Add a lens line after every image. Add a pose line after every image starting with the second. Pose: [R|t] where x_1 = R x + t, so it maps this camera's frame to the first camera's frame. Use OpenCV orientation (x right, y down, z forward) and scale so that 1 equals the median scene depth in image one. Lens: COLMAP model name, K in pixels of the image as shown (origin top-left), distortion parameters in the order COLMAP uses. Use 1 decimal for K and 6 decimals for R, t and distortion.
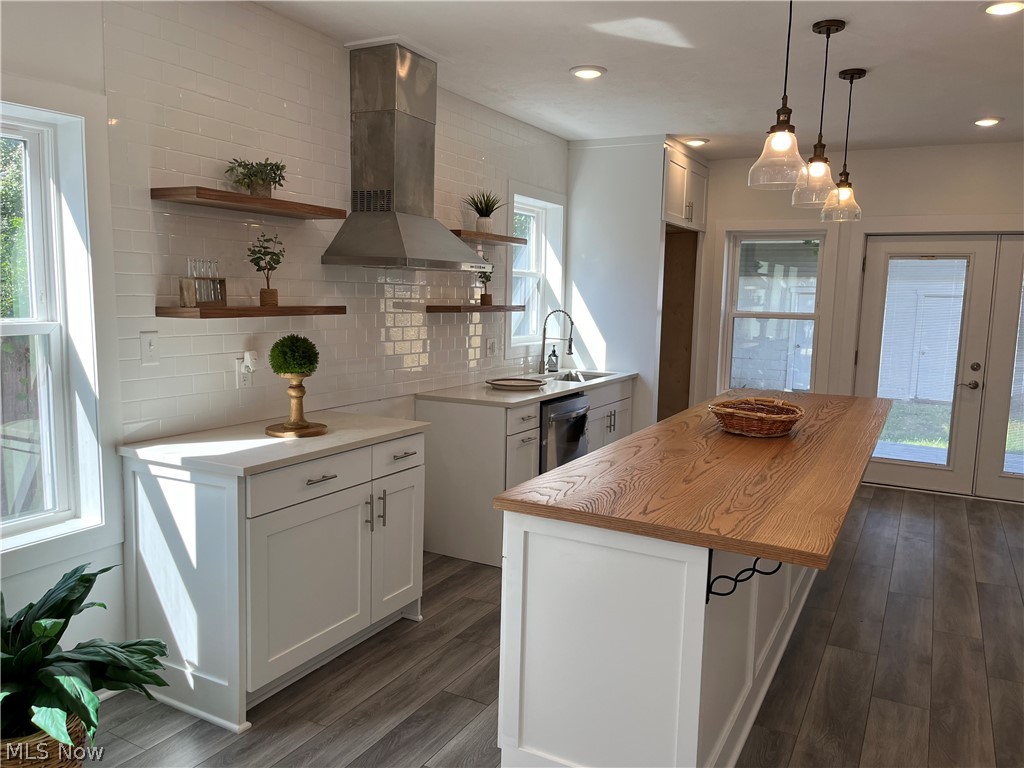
lens RADIAL K [[775.8, 0, 513.5], [0, 775.8, 384.9], [0, 0, 1]] dist [0.015436, 0.006029]
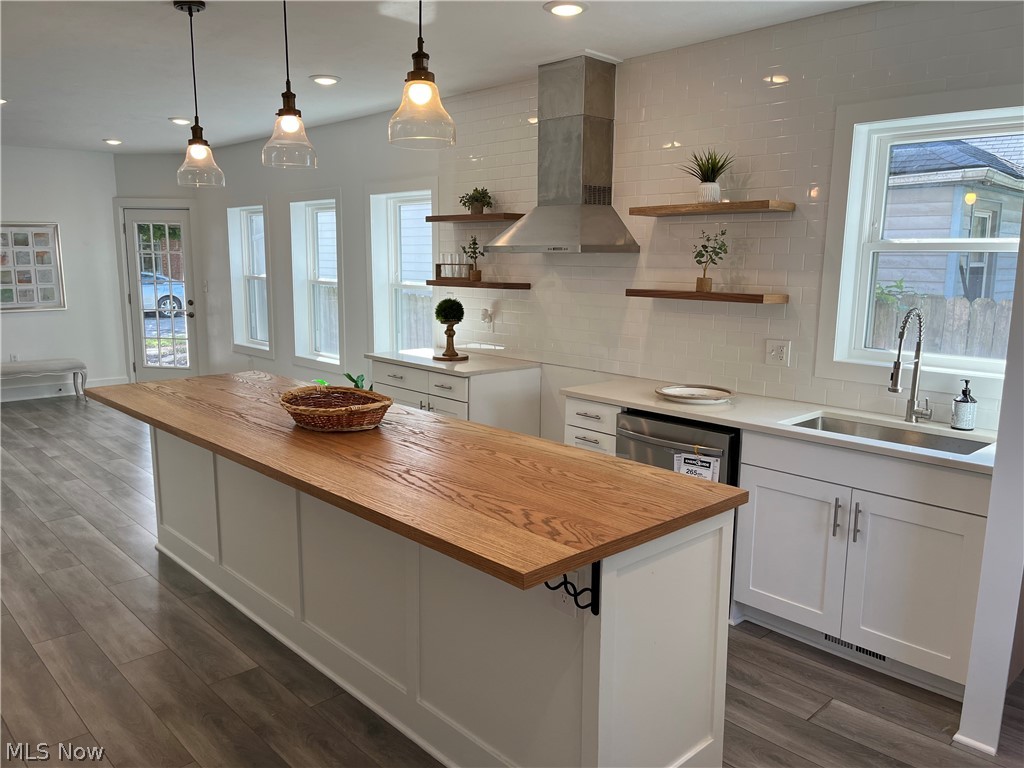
lens RADIAL K [[775.8, 0, 513.0], [0, 775.8, 384.4], [0, 0, 1]] dist [0.015436, 0.006029]
pose [[-0.310489, 0.110417, -0.944142, 1.175737], [-0.149479, 0.975202, 0.163207, -0.164942], [0.938751, 0.191803, -0.286284, 1.556055]]
